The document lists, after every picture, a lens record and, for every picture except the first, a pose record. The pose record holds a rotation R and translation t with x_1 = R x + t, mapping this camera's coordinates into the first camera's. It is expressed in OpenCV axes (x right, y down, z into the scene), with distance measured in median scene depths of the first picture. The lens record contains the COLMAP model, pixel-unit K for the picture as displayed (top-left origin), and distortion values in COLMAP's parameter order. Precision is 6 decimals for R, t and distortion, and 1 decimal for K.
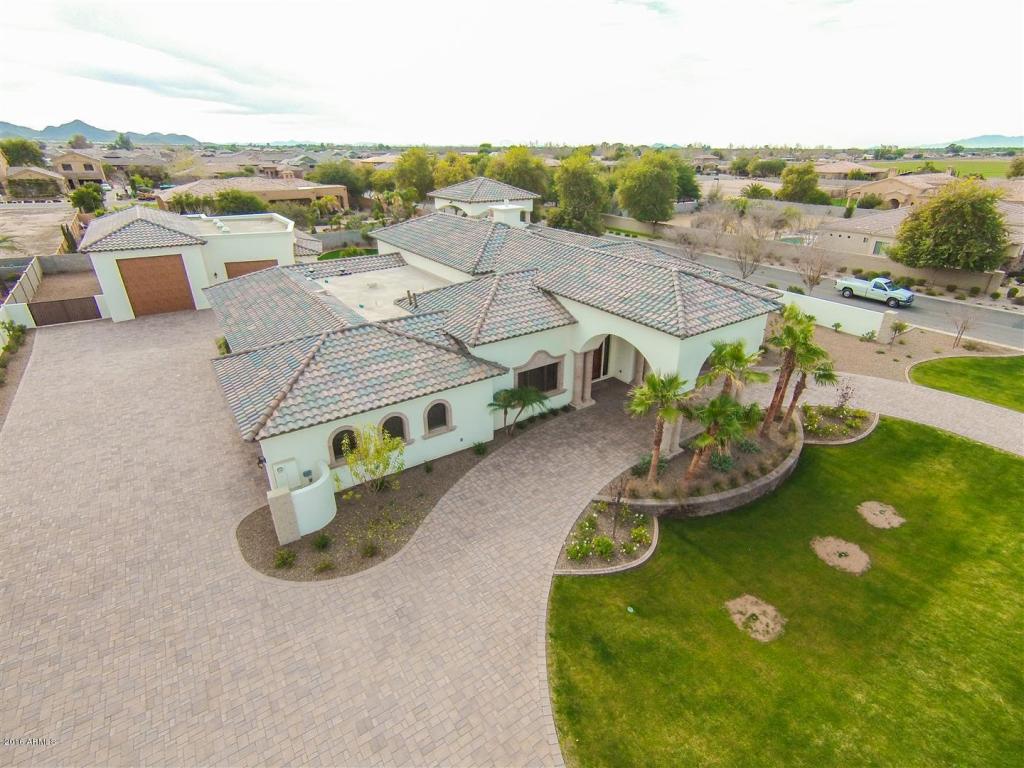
lens RADIAL K [[493.9, 0, 522.7], [0, 493.9, 393.2], [0, 0, 1]] dist [-0.026592, 0.018010]
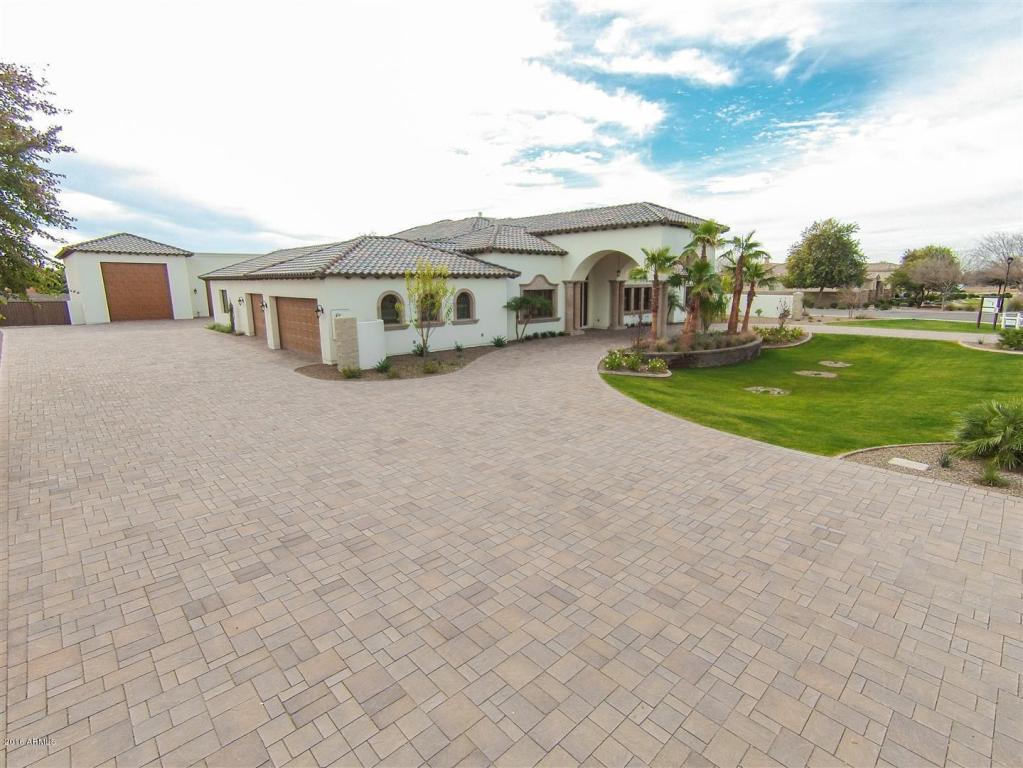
lens RADIAL K [[493.4, 0, 517.6], [0, 493.4, 385.2], [0, 0, 1]] dist [-0.026592, 0.018010]
pose [[0.988488, -0.040084, 0.145893, -0.201219], [0.075084, 0.967114, -0.243010, 0.456977], [-0.131355, 0.251166, 0.958990, -0.049131]]
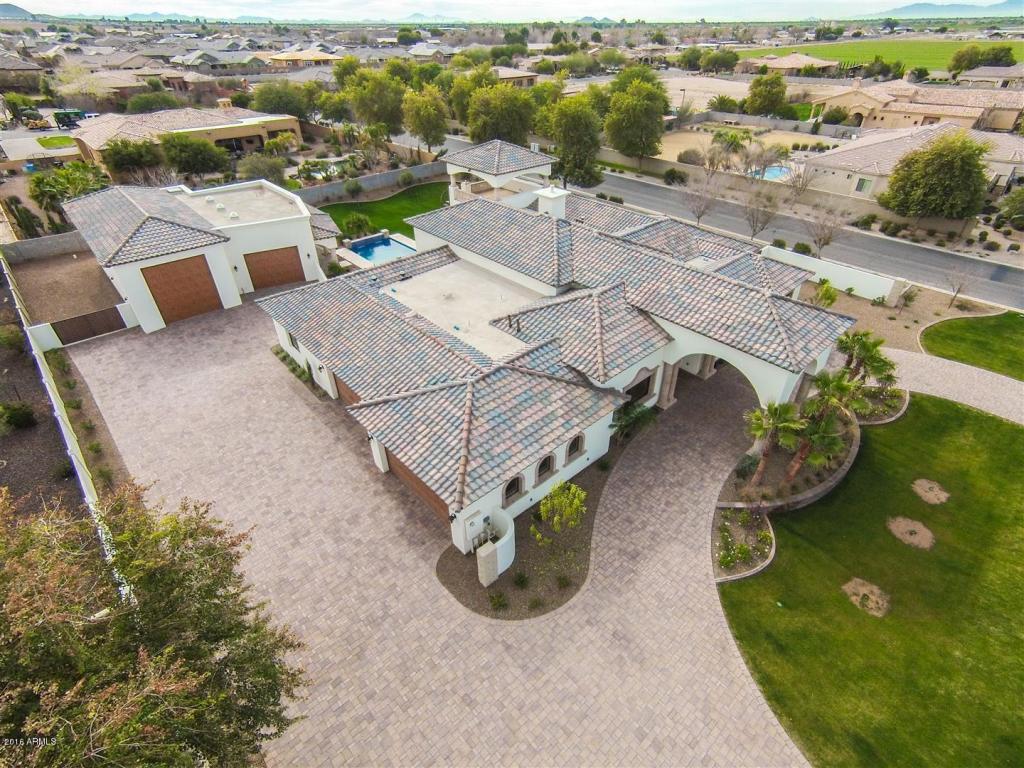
lens RADIAL K [[497.0, 0, 522.6], [0, 497.0, 390.1], [0, 0, 1]] dist [-0.019926, 0.010871]
pose [[0.991096, -0.086591, 0.101151, -0.352566], [0.067803, 0.982000, 0.176294, -0.256747], [-0.114596, -0.167866, 0.979127, -0.066814]]
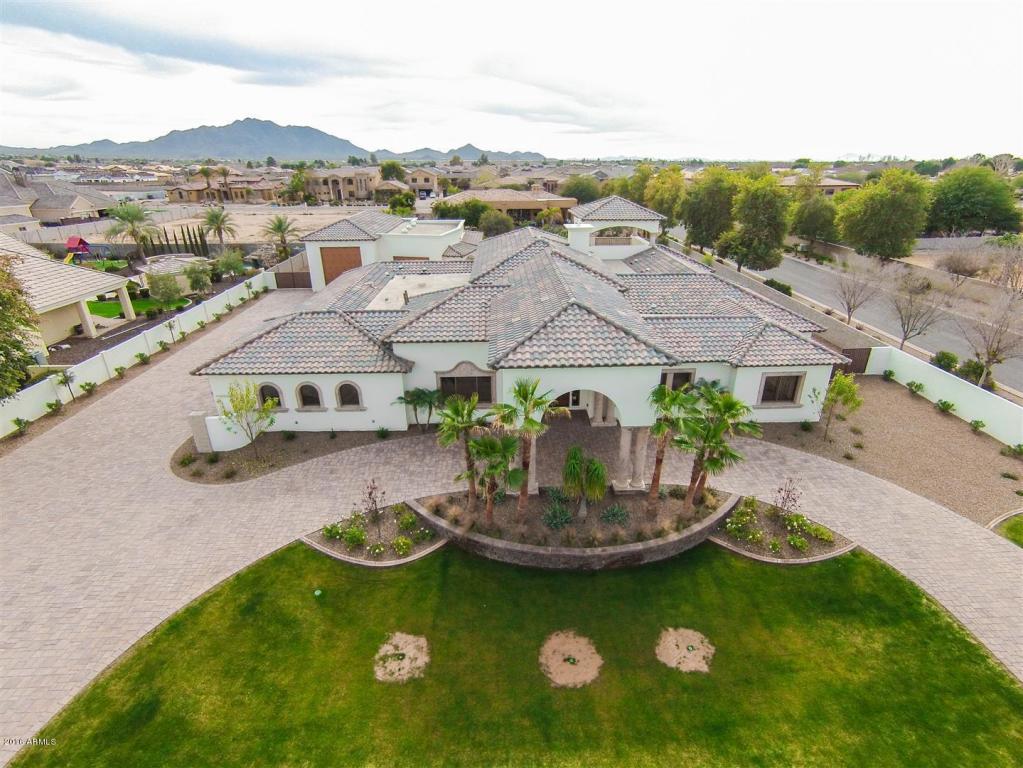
lens RADIAL K [[493.4, 0, 523.2], [0, 493.4, 394.4], [0, 0, 1]] dist [-0.026592, 0.018010]
pose [[0.841751, 0.223177, -0.491576, 0.683219], [-0.234724, 0.971278, 0.039034, -0.089220], [0.486169, 0.082528, 0.869959, 0.160245]]
